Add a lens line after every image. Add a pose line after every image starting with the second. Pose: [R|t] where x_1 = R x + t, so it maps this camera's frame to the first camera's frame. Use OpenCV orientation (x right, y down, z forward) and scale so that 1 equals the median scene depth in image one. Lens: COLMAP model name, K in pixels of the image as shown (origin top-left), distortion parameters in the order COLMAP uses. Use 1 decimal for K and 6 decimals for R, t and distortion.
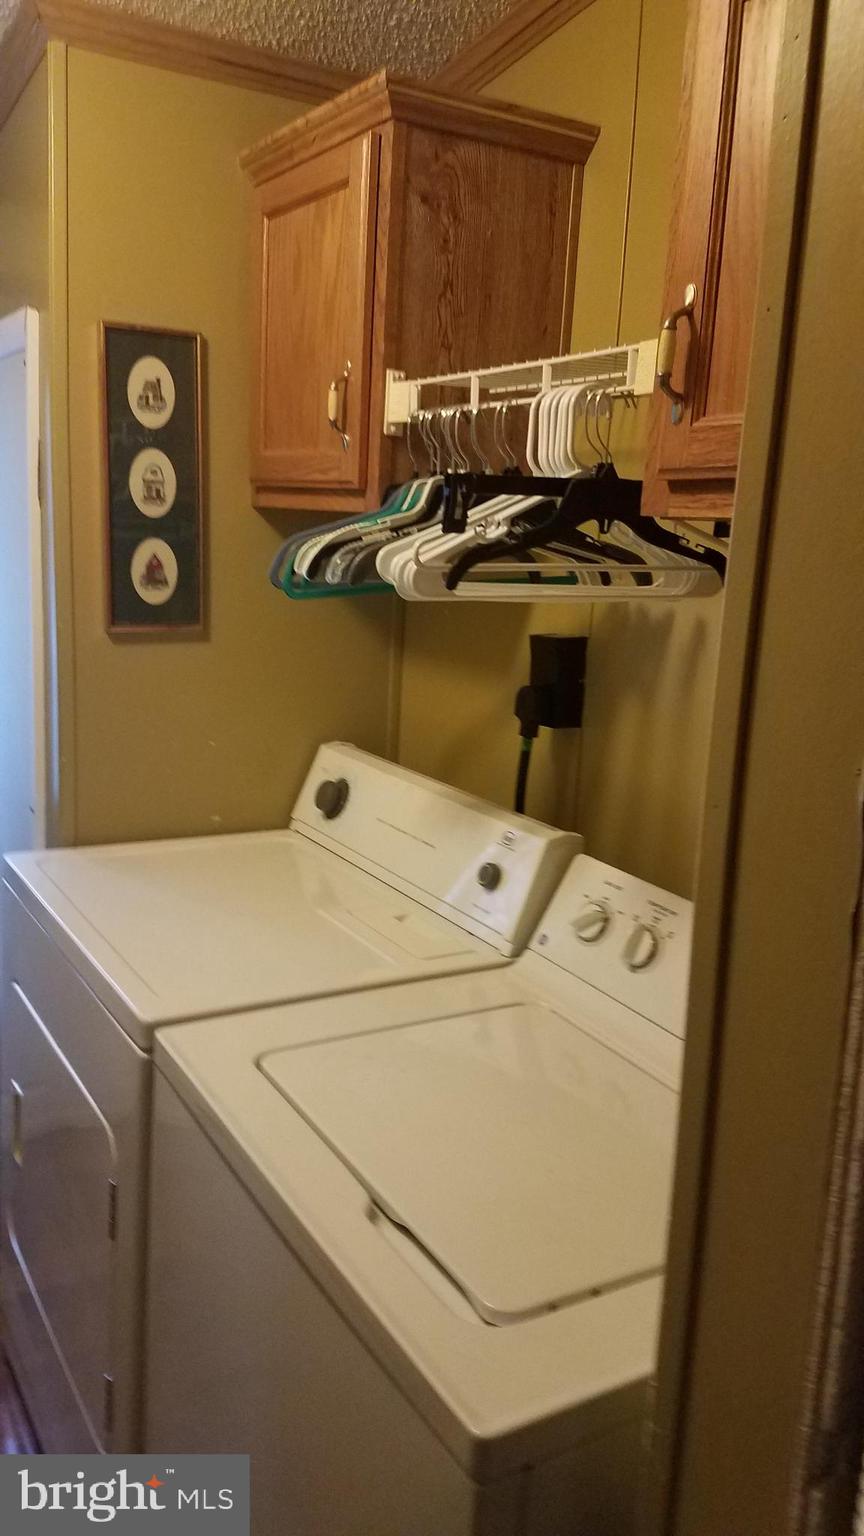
lens RADIAL K [[1158.8, 0, 439.9], [0, 1158.8, 748.7], [0, 0, 1]] dist [0.083172, -0.137211]
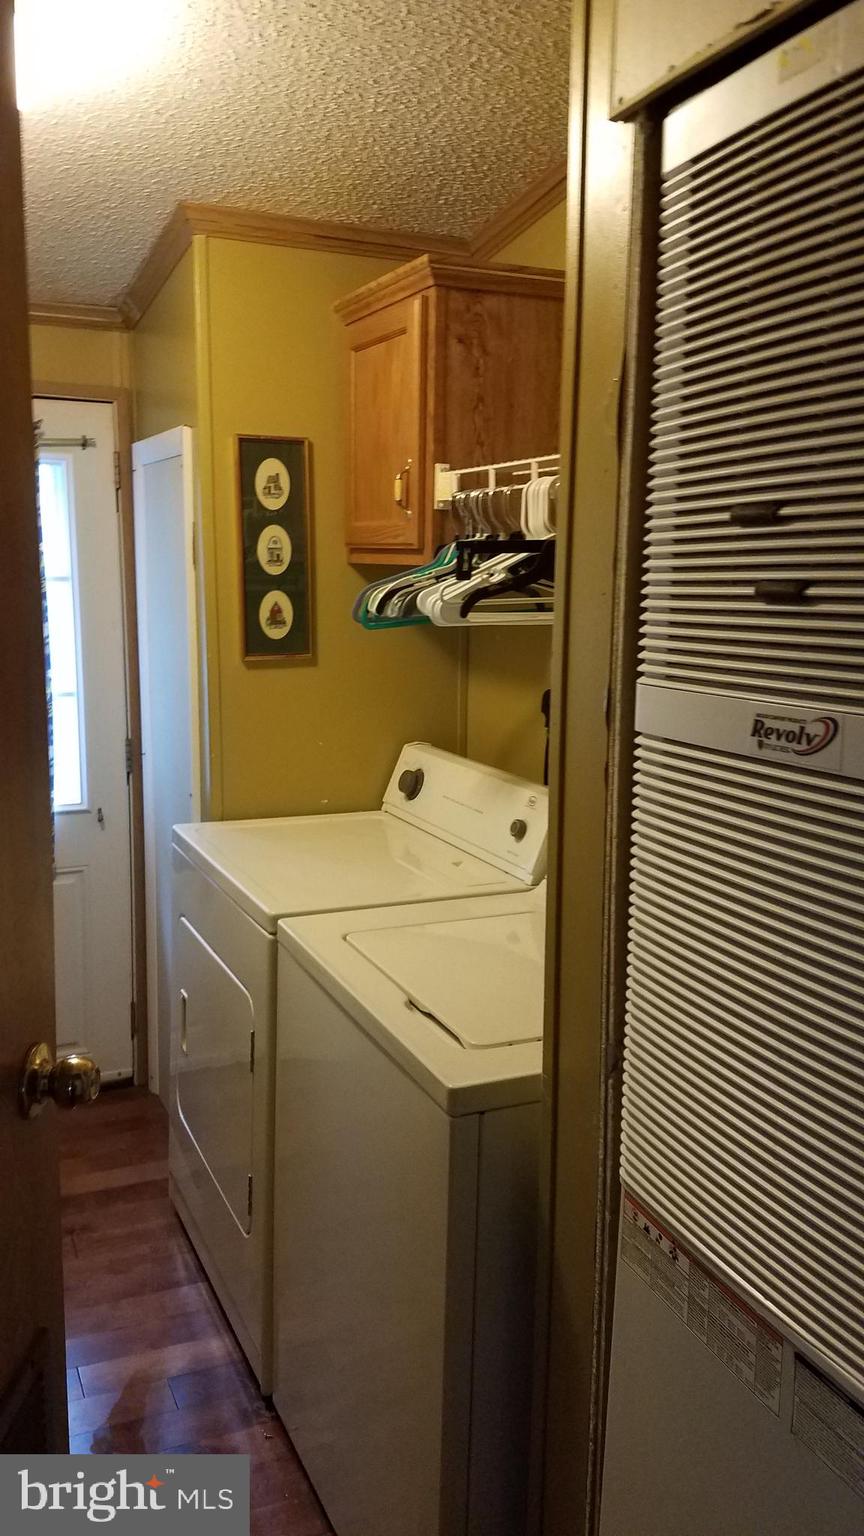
lens RADIAL K [[1173.7, 0, 432.0], [0, 1173.7, 768.0], [0, 0, 1]] dist [0.076581, -0.000109]
pose [[0.992499, -0.019254, -0.120727, 0.112097], [0.016883, 0.999645, -0.020634, 0.066451], [0.121081, 0.018441, 0.992471, -0.385979]]
